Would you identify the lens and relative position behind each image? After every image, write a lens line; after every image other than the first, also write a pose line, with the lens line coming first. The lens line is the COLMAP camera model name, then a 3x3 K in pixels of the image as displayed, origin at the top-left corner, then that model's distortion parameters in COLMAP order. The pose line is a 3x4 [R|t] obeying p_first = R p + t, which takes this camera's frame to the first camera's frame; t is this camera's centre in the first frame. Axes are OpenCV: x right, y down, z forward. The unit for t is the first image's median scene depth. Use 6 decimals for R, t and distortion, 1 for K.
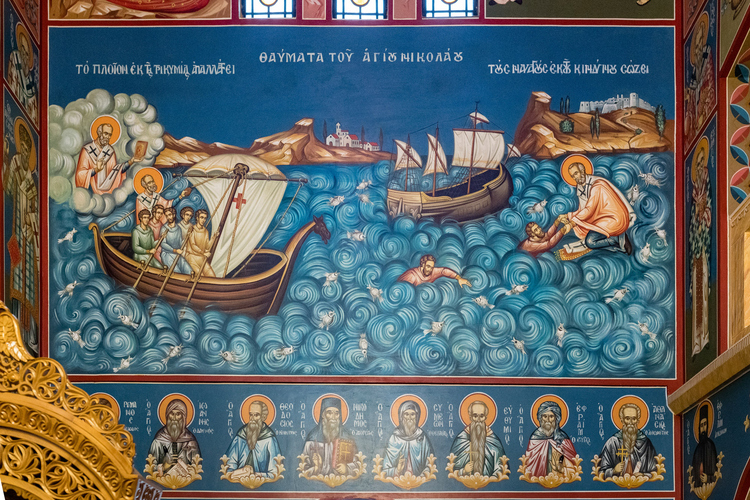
lens RADIAL K [[748.0, 0, 367.0], [0, 748.0, 245.4], [0, 0, 1]] dist [-0.016420, 0.000000]
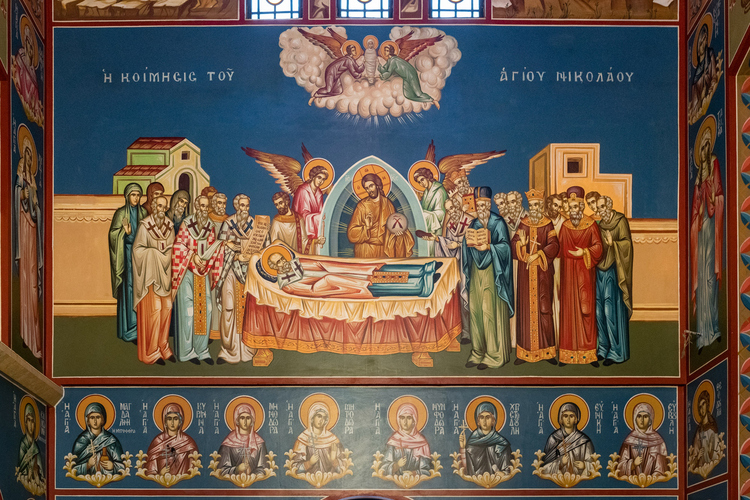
lens RADIAL K [[748.0, 0, 382.3], [0, 748.0, 253.4], [0, 0, 1]] dist [-0.016420, 0.000000]
pose [[0.999907, -0.001896, 0.013530, 0.120002], [0.001750, 0.999940, 0.010791, 0.000110], [-0.013549, -0.010767, 0.999850, -0.002388]]
